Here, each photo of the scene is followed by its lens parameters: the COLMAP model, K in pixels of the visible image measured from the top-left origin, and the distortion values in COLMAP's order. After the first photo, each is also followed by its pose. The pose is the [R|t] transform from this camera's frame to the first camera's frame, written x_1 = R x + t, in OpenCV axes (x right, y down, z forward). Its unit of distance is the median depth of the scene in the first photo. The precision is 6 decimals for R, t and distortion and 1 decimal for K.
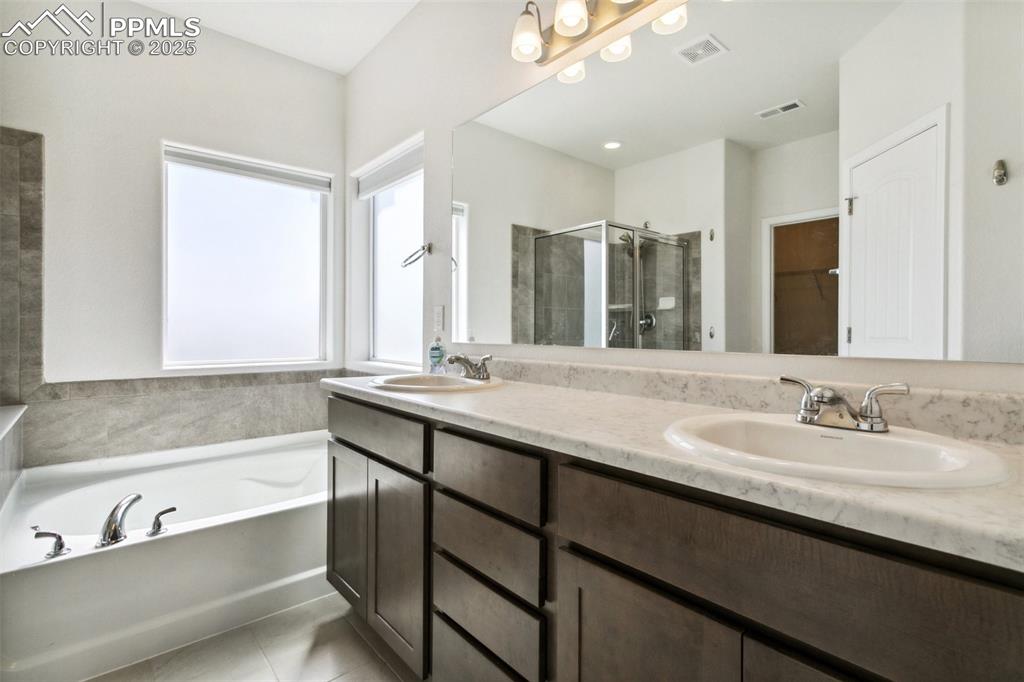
lens RADIAL K [[487.3, 0, 501.6], [0, 487.3, 336.2], [0, 0, 1]] dist [-0.001123, 0.001468]
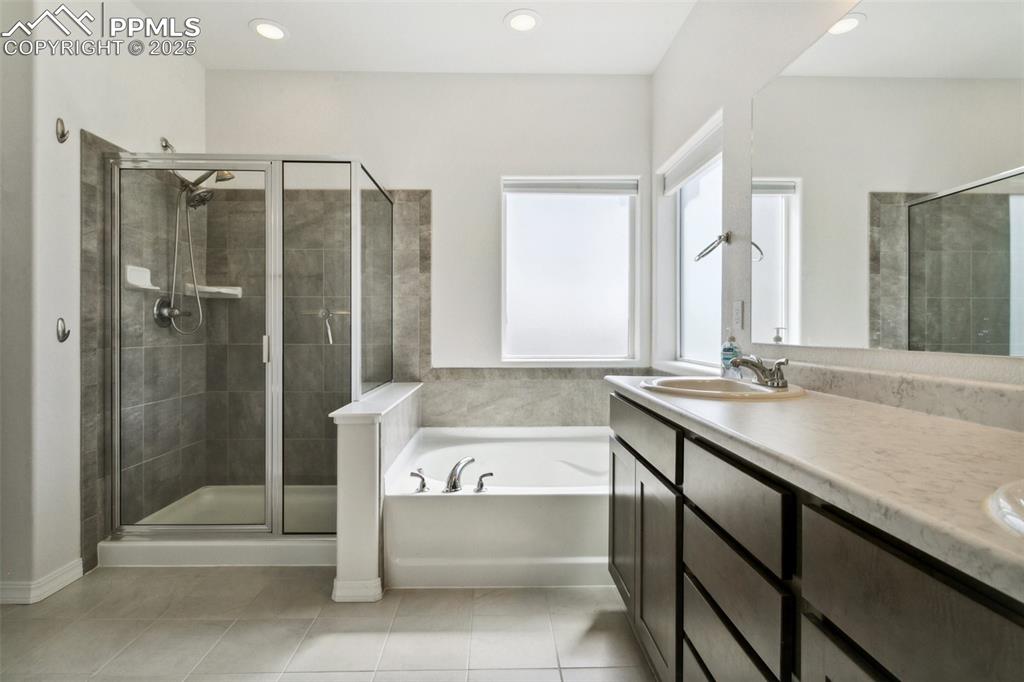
lens RADIAL K [[487.3, 0, 504.6], [0, 487.3, 335.4], [0, 0, 1]] dist [-0.001123, 0.001468]
pose [[0.773927, 0.005274, -0.633253, 0.109763], [-0.005781, 0.999982, 0.001263, 0.000866], [0.633249, 0.002684, 0.773944, 0.052809]]
